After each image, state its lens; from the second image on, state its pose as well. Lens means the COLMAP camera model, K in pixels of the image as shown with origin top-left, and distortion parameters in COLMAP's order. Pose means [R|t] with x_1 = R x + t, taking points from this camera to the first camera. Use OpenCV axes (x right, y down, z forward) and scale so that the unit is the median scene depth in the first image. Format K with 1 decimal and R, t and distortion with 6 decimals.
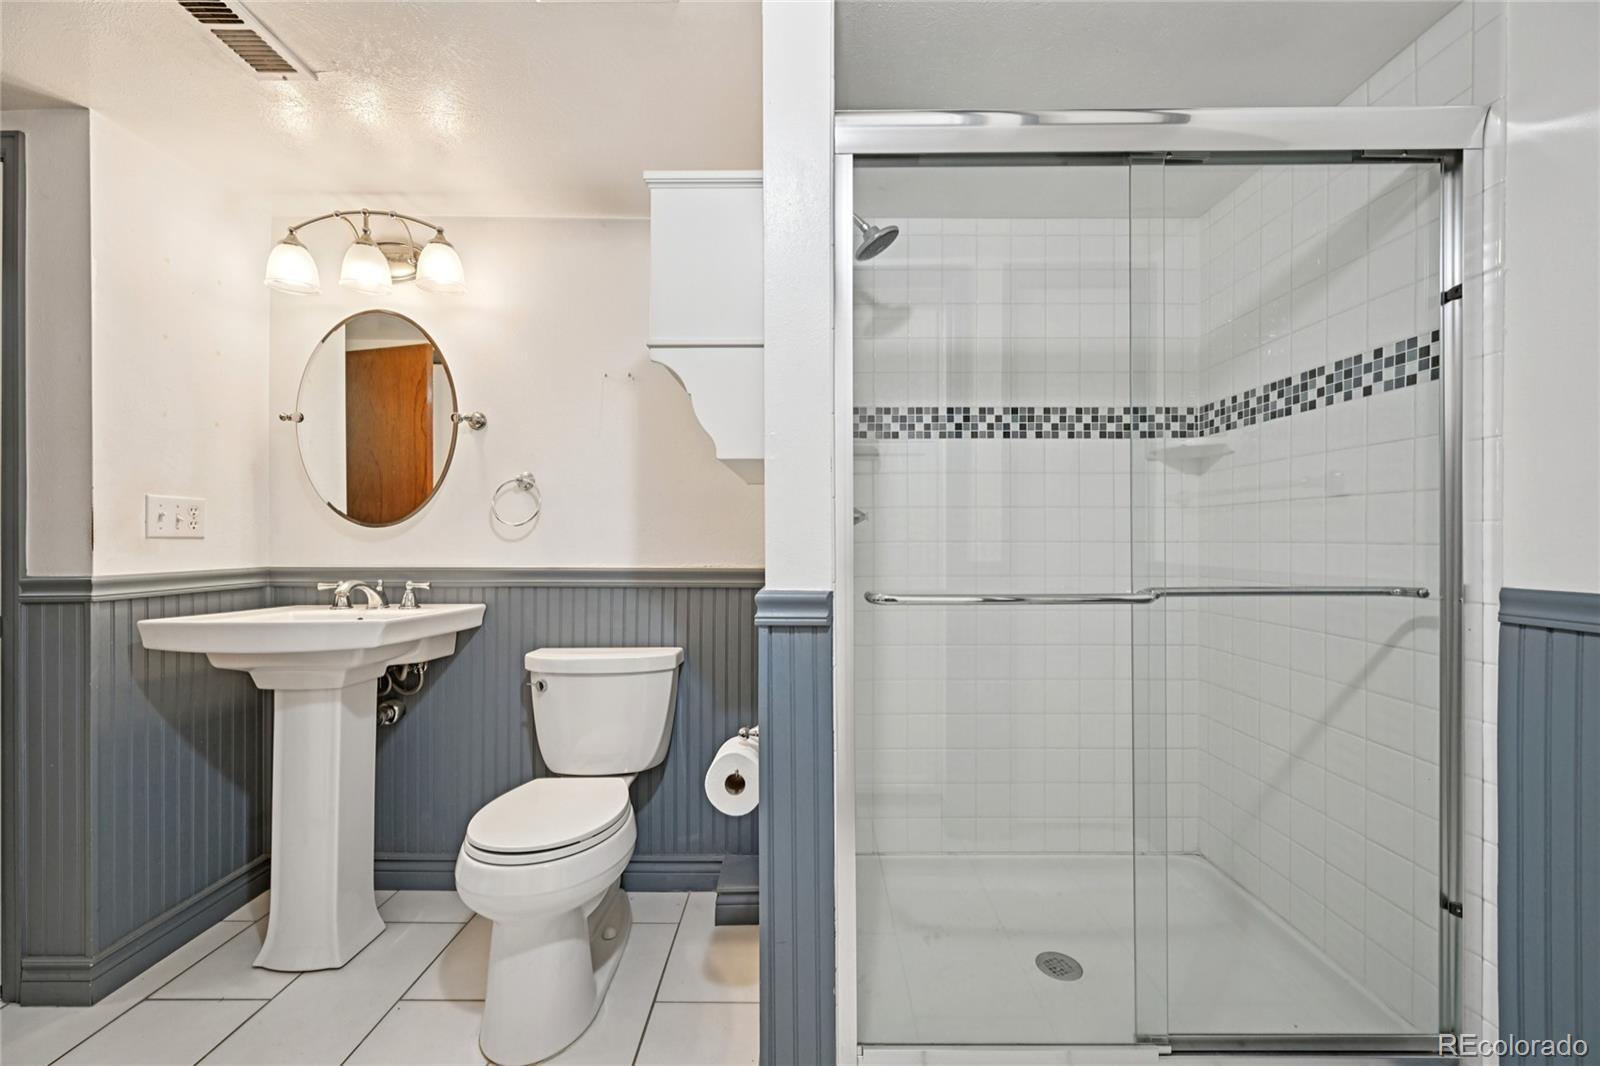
lens RADIAL K [[625.4, 0, 799.0], [0, 625.4, 536.7], [0, 0, 1]] dist [-0.001217, -0.000211]
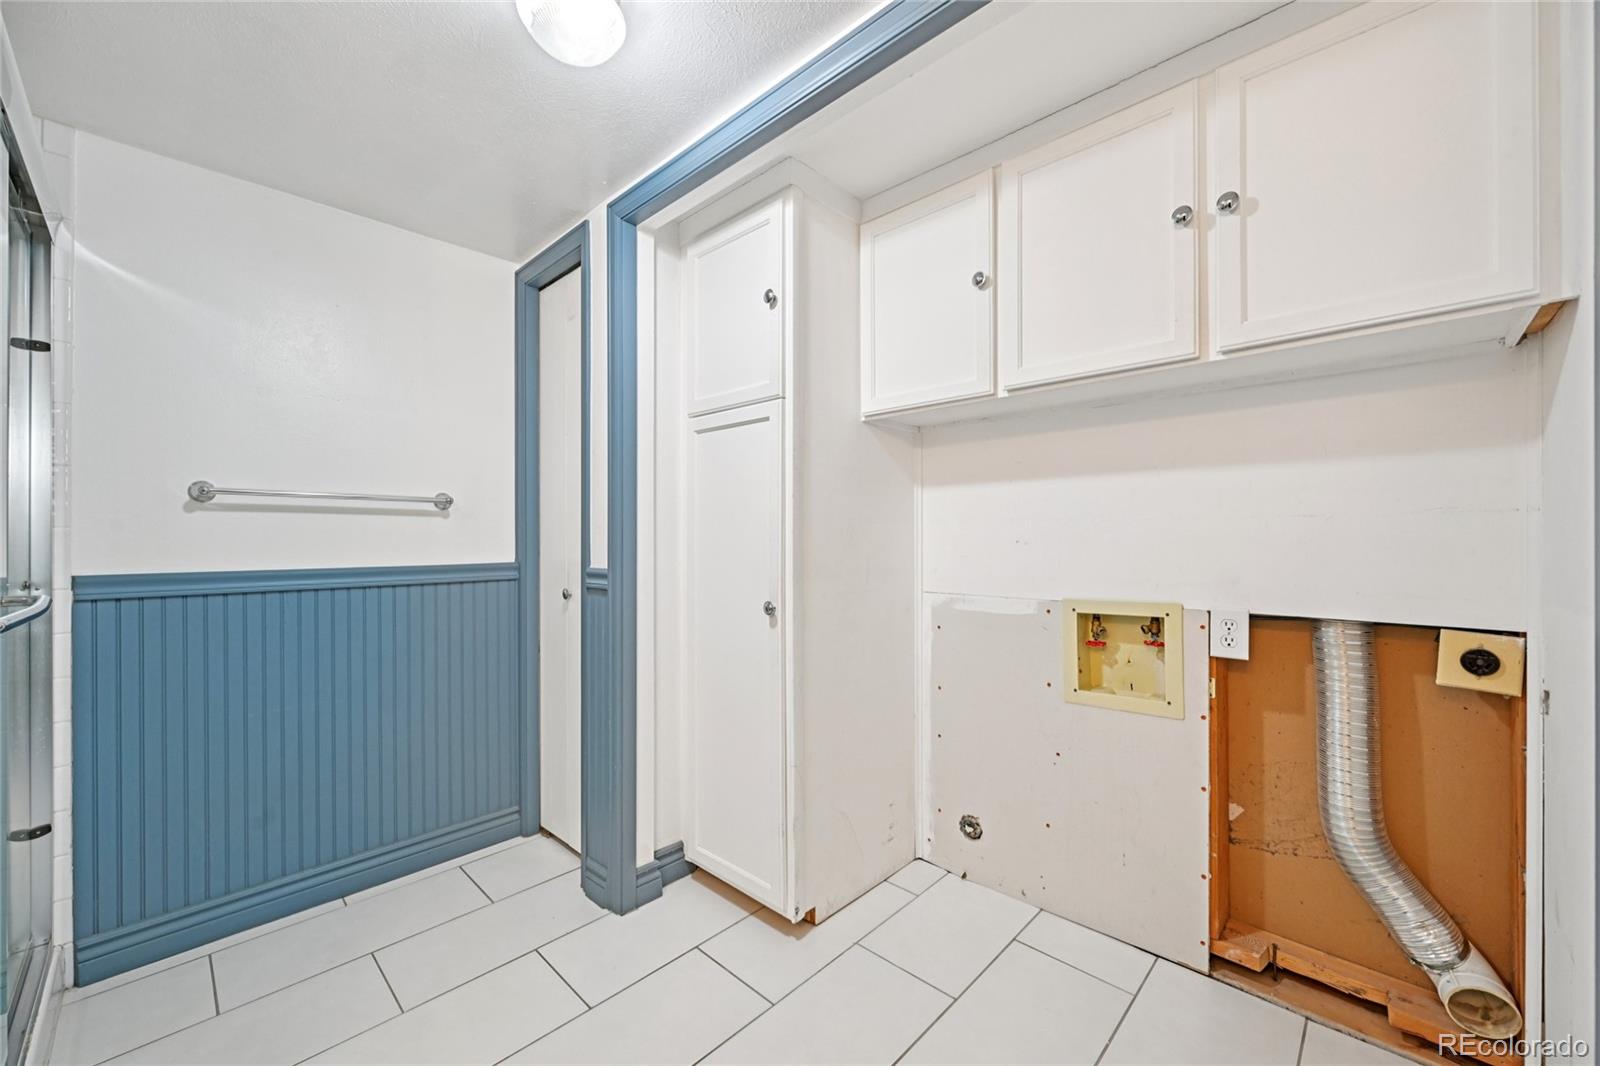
lens RADIAL K [[625.4, 0, 801.0], [0, 625.4, 534.2], [0, 0, 1]] dist [-0.001217, -0.000211]
pose [[-0.723660, 0.003120, 0.690150, -1.001406], [0.003082, 0.999994, -0.001289, -0.003669], [-0.690150, 0.001195, -0.723665, 0.900734]]
